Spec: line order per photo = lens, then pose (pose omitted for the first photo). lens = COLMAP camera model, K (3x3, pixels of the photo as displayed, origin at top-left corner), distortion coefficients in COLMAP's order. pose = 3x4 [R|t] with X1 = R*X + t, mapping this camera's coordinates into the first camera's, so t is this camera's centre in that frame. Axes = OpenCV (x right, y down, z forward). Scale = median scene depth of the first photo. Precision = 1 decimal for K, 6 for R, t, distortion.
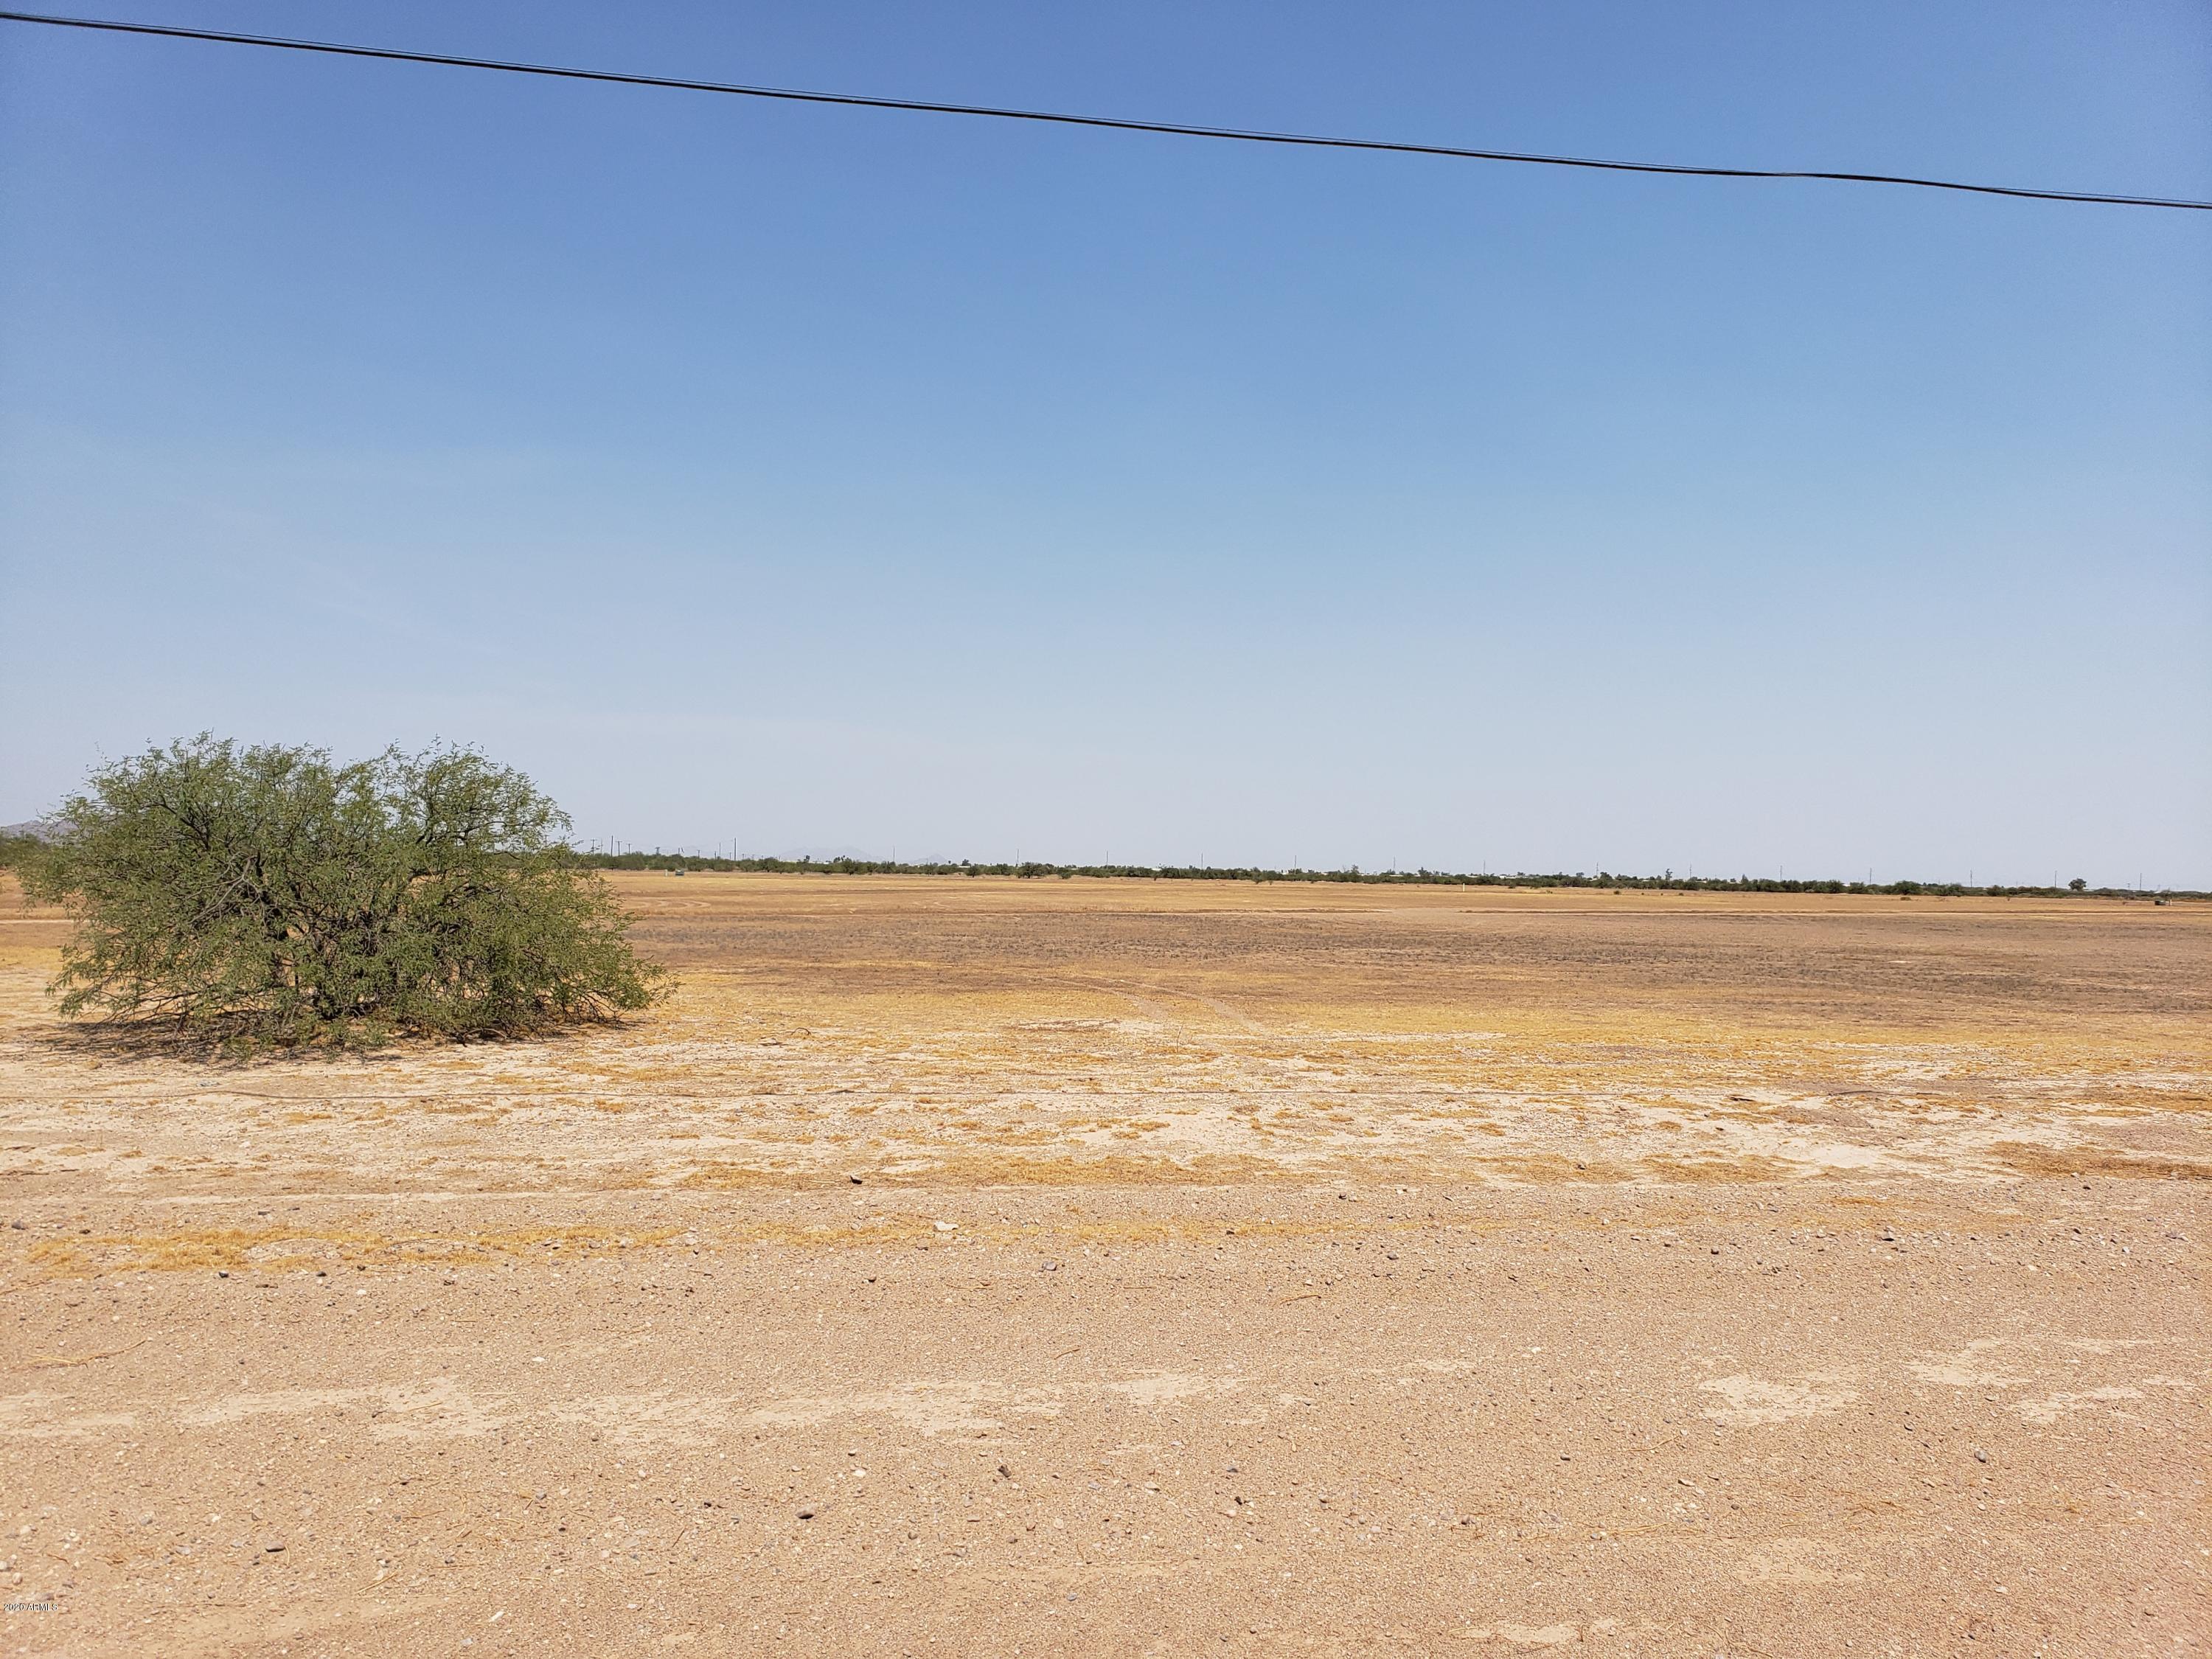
lens RADIAL K [[1687.3, 0, 1102.8], [0, 1687.3, 835.5], [0, 0, 1]] dist [0.032154, 0.001482]
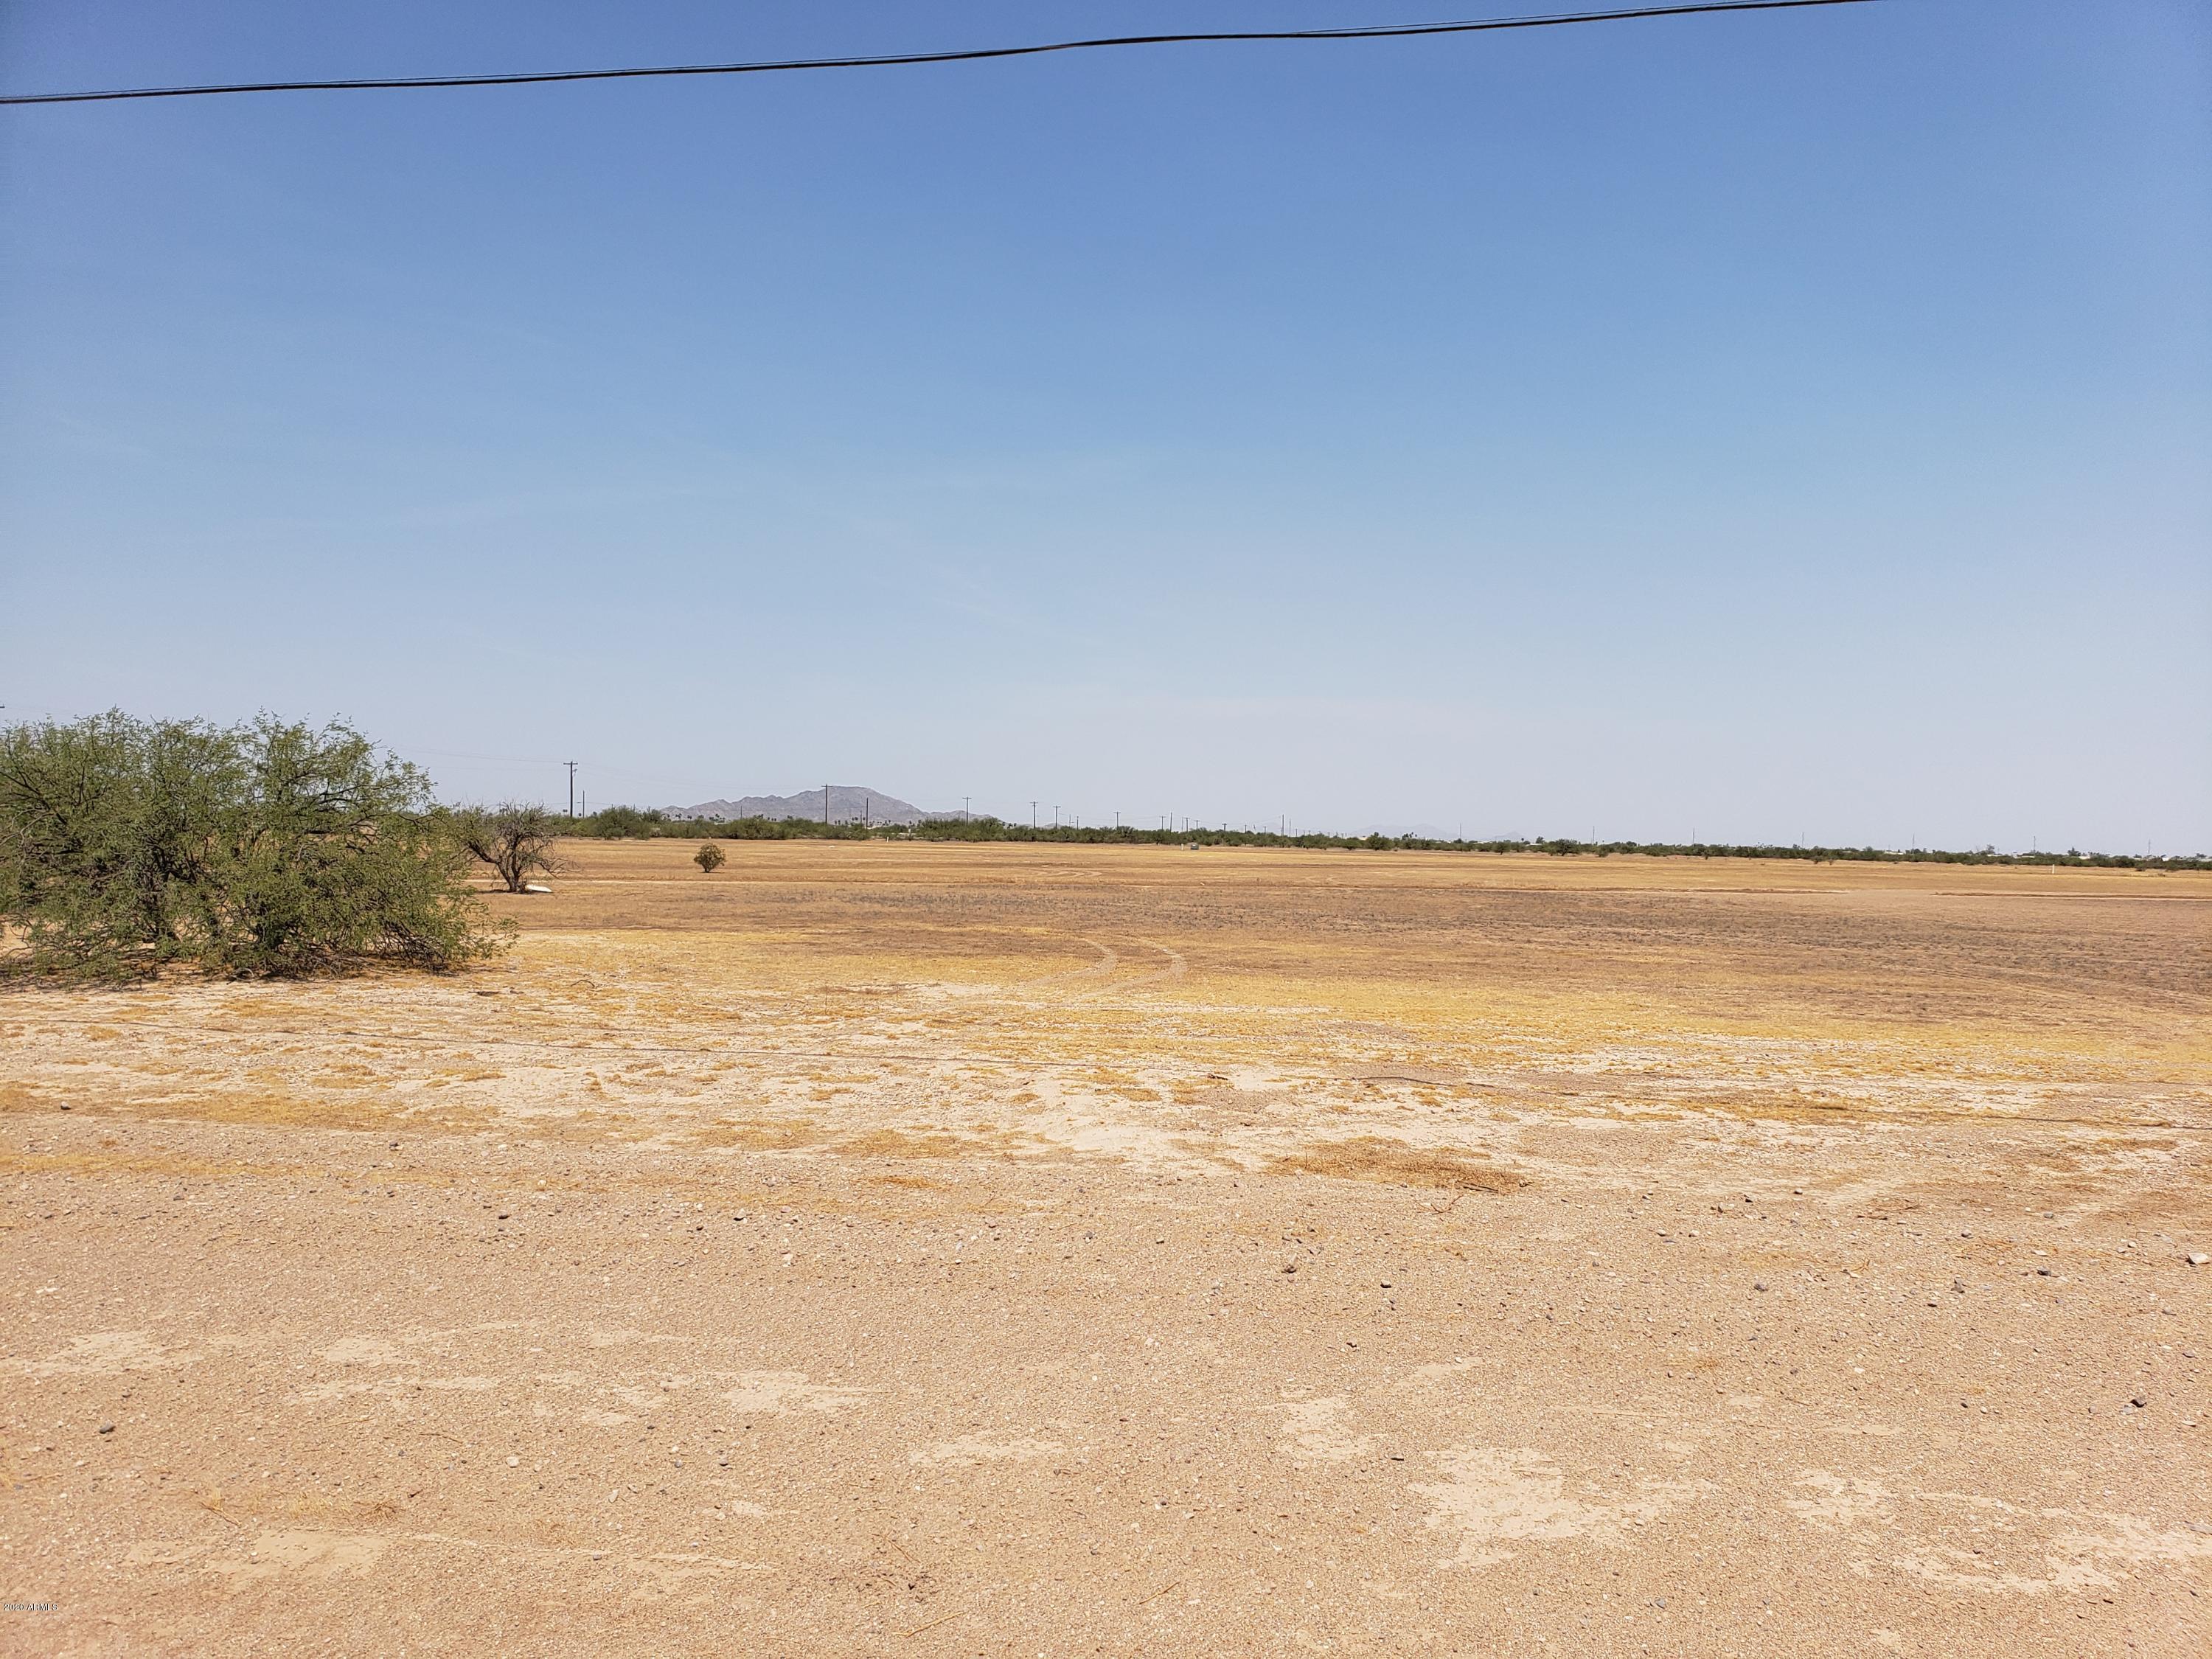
lens RADIAL K [[1687.3, 0, 1104.7], [0, 1687.3, 822.1], [0, 0, 1]] dist [0.032154, 0.001482]
pose [[0.949441, 0.000452, -0.313945, 0.356533], [0.001377, 0.999983, 0.005604, 0.009107], [0.313943, -0.005753, 0.949424, 0.080832]]
